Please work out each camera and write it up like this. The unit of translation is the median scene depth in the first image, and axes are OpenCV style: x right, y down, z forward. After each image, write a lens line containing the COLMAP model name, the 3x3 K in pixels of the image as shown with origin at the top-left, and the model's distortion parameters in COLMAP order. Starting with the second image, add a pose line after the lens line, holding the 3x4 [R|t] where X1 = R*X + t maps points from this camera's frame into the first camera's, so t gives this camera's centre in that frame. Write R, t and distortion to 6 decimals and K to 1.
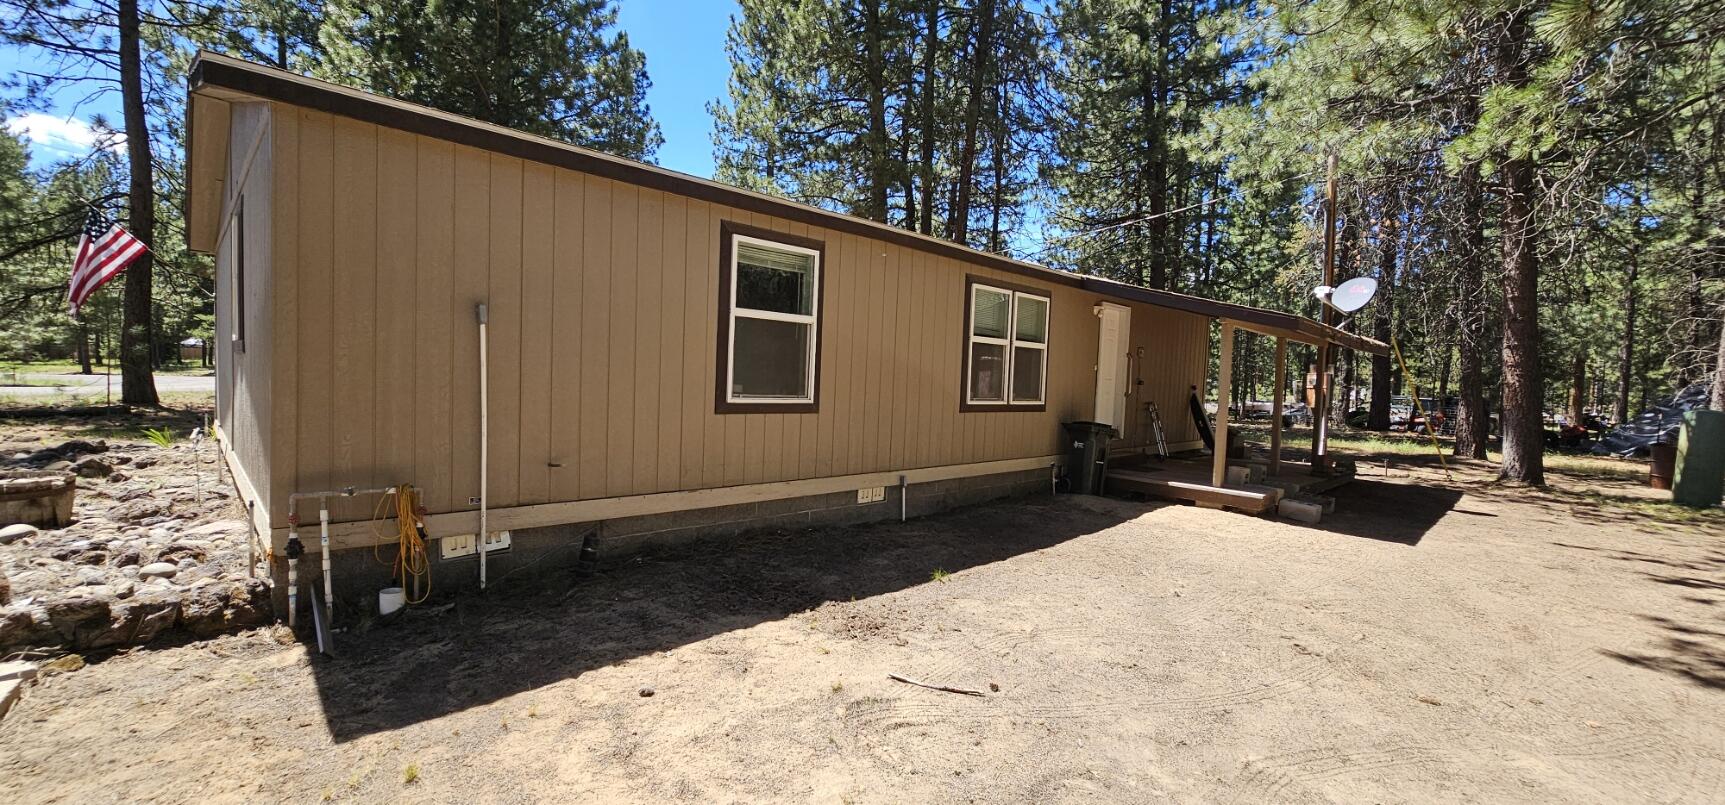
lens RADIAL K [[696.8, 0, 861.2], [0, 696.8, 403.9], [0, 0, 1]] dist [-0.000132, -0.000365]
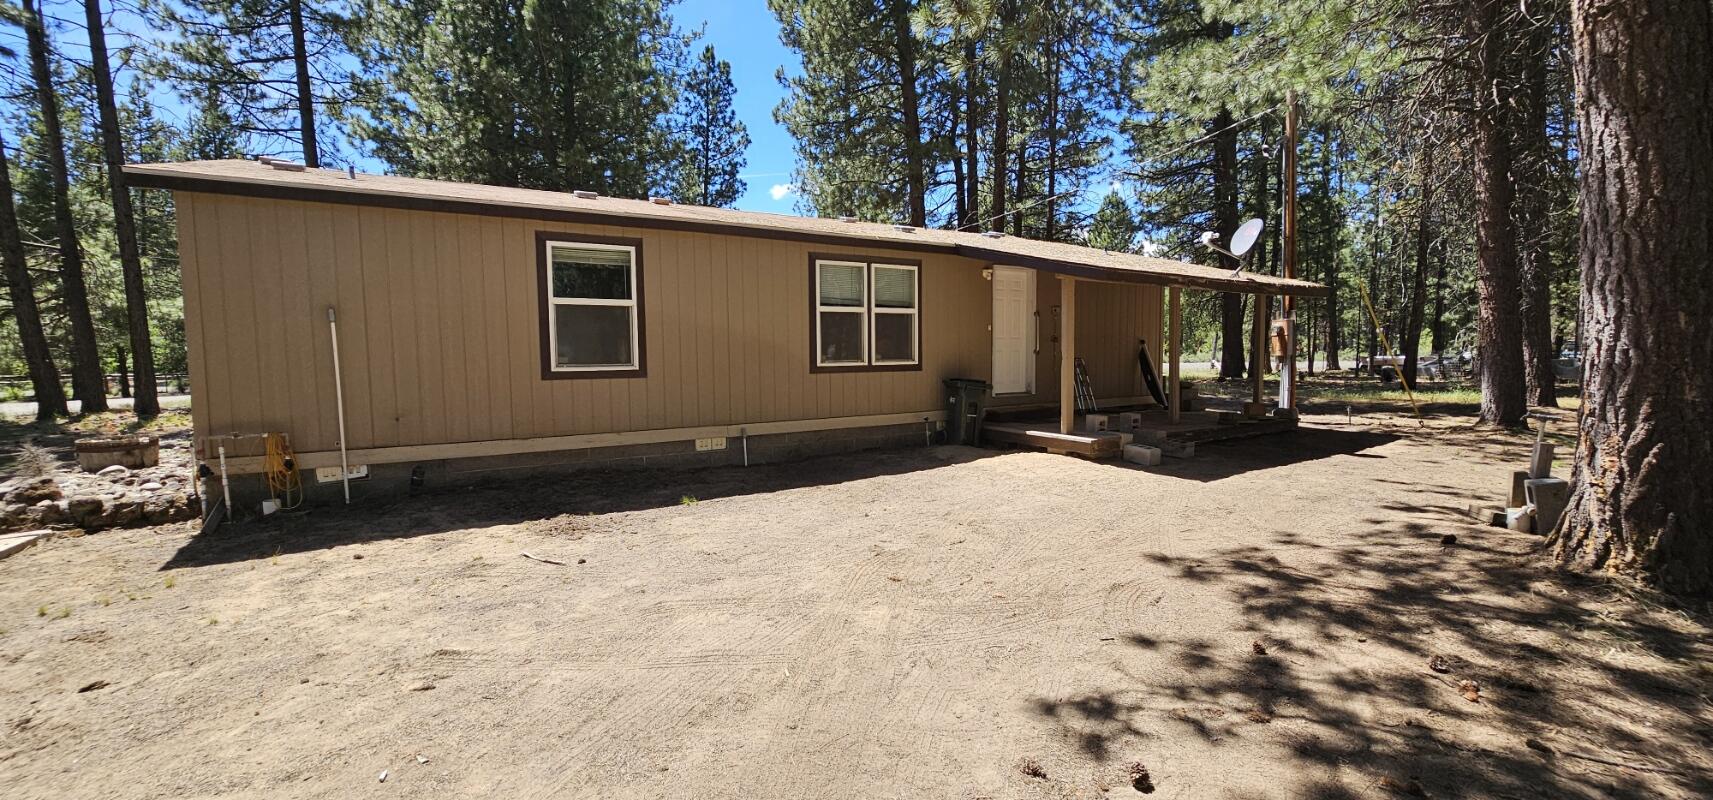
lens RADIAL K [[692.0, 0, 862.8], [0, 692.0, 406.5], [0, 0, 1]] dist [-0.000132, -0.000365]
pose [[0.974642, -0.034461, -0.221099, 0.603336], [0.041915, 0.998697, 0.029108, 0.046293], [0.219808, -0.037637, 0.974817, -0.122323]]
